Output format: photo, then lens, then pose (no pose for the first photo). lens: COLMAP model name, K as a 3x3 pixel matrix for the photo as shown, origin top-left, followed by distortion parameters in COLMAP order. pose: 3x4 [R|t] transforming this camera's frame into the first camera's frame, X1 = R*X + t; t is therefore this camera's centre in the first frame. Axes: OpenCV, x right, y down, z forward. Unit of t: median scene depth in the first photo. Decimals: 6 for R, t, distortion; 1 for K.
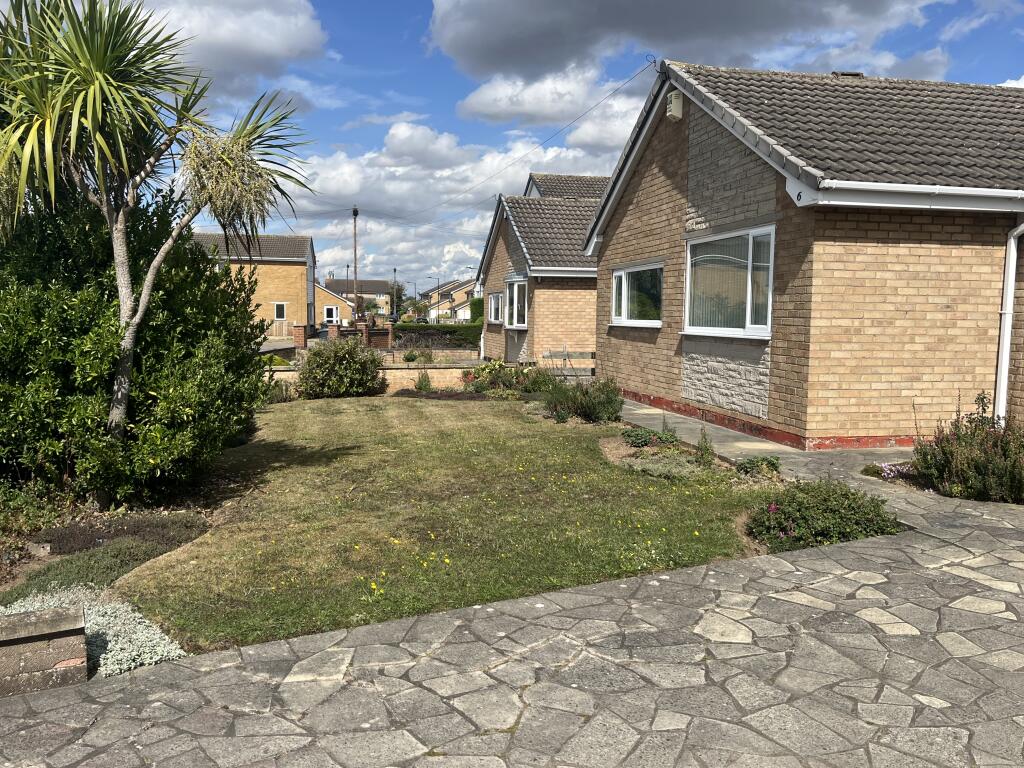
lens RADIAL K [[873.8, 0, 514.9], [0, 873.8, 381.1], [0, 0, 1]] dist [0.059718, -0.034490]
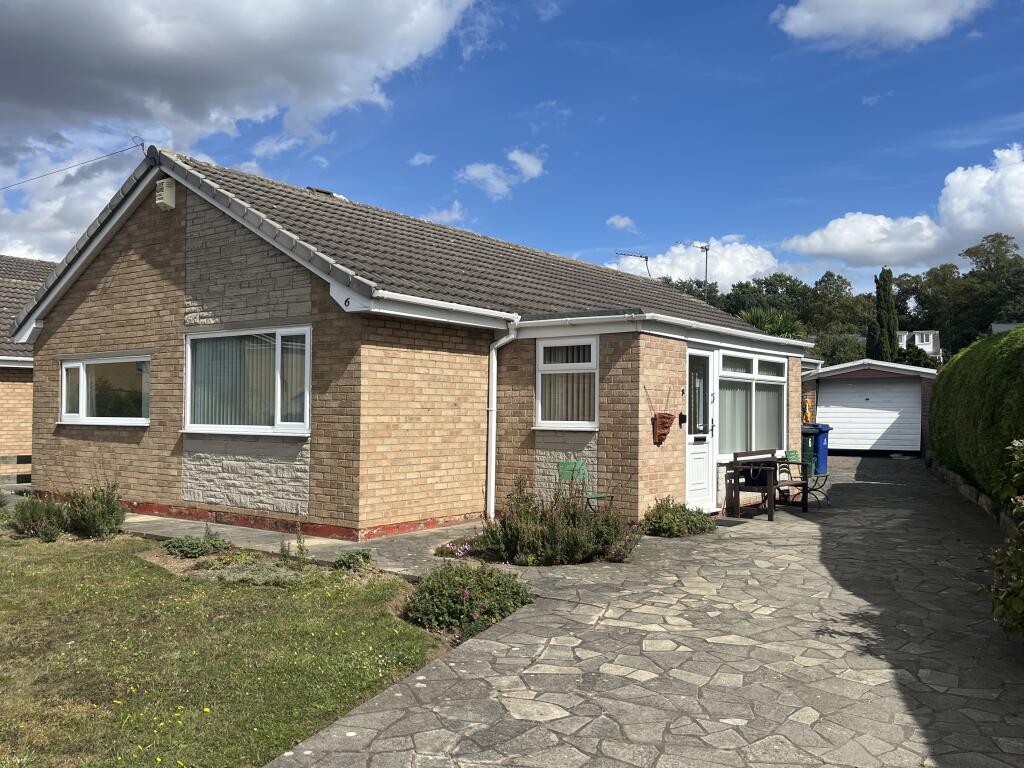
lens RADIAL K [[873.8, 0, 515.5], [0, 873.8, 386.5], [0, 0, 1]] dist [0.059718, -0.034490]
pose [[0.762296, 0.010683, 0.647141, -0.202881], [0.053534, 0.995397, -0.079492, -0.011721], [-0.645011, 0.095240, 0.758215, 0.066802]]
